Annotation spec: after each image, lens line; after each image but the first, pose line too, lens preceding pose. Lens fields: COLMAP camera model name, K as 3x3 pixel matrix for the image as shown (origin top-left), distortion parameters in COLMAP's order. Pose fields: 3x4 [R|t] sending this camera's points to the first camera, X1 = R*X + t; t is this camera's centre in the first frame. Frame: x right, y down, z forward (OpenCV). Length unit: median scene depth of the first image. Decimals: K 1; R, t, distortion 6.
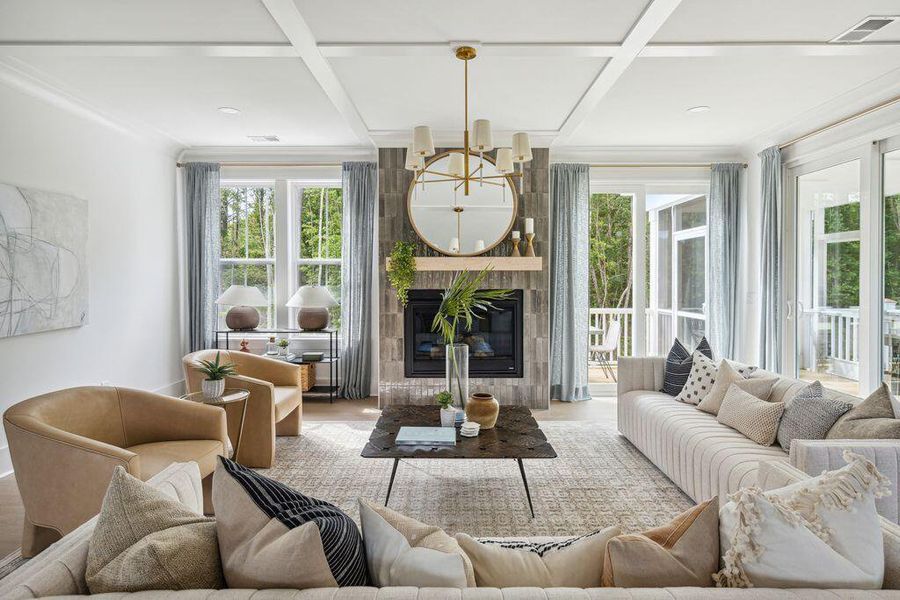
lens RADIAL K [[482.6, 0, 450.7], [0, 482.6, 287.0], [0, 0, 1]] dist [0.007608, 0.001678]
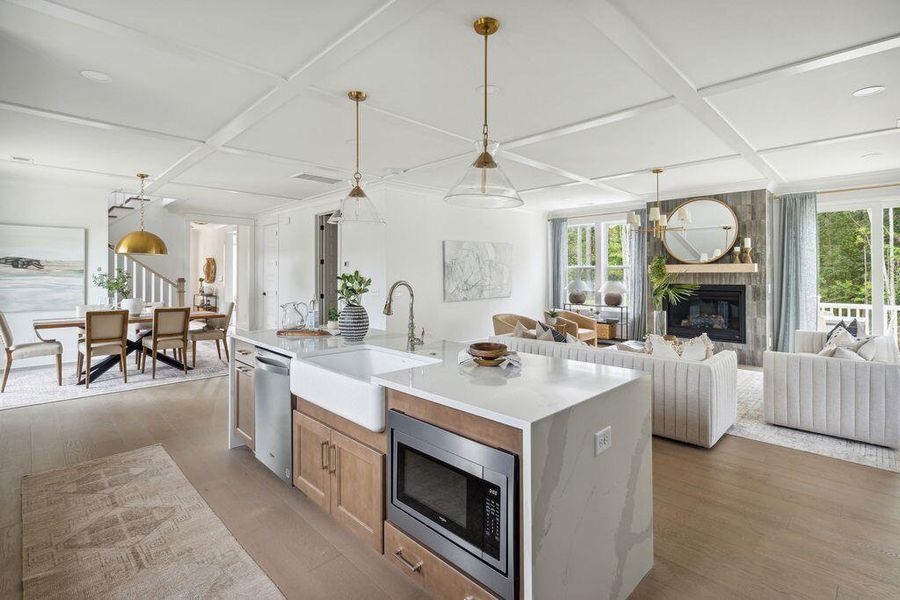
lens RADIAL K [[426.3, 0, 454.6], [0, 426.3, 275.6], [0, 0, 1]] dist [0.000071, -0.000283]
pose [[0.714267, 0.002408, -0.699869, 0.430813], [-0.013781, 0.999849, -0.010625, 0.003052], [0.699738, 0.017234, 0.714192, -0.580979]]
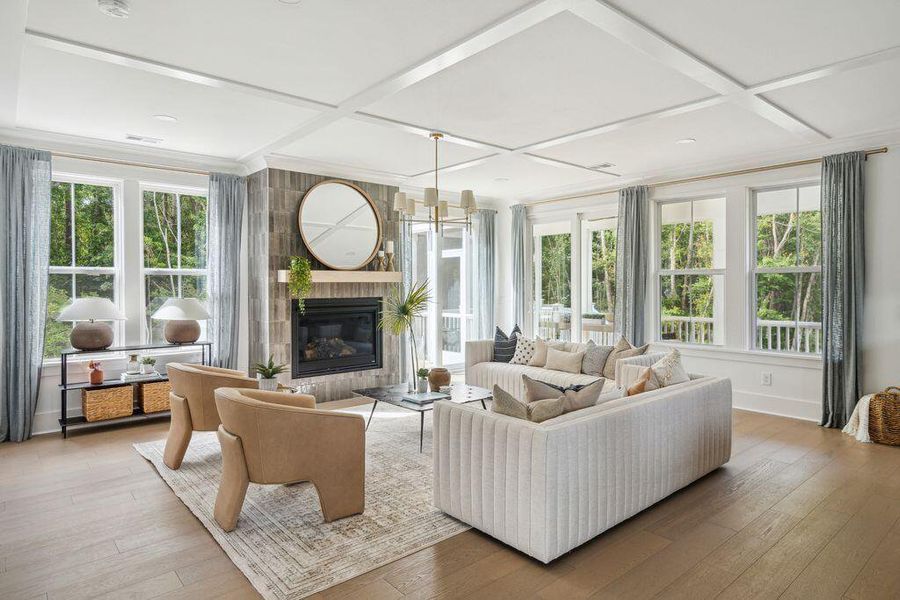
lens RADIAL K [[519.1, 0, 450.0], [0, 519.1, 293.5], [0, 0, 1]] dist [0.003329, 0.001617]
pose [[0.760203, -0.012487, 0.649565, -0.590611], [0.015264, 0.999883, 0.001357, -0.003789], [-0.649506, 0.008883, 0.760305, -0.137221]]
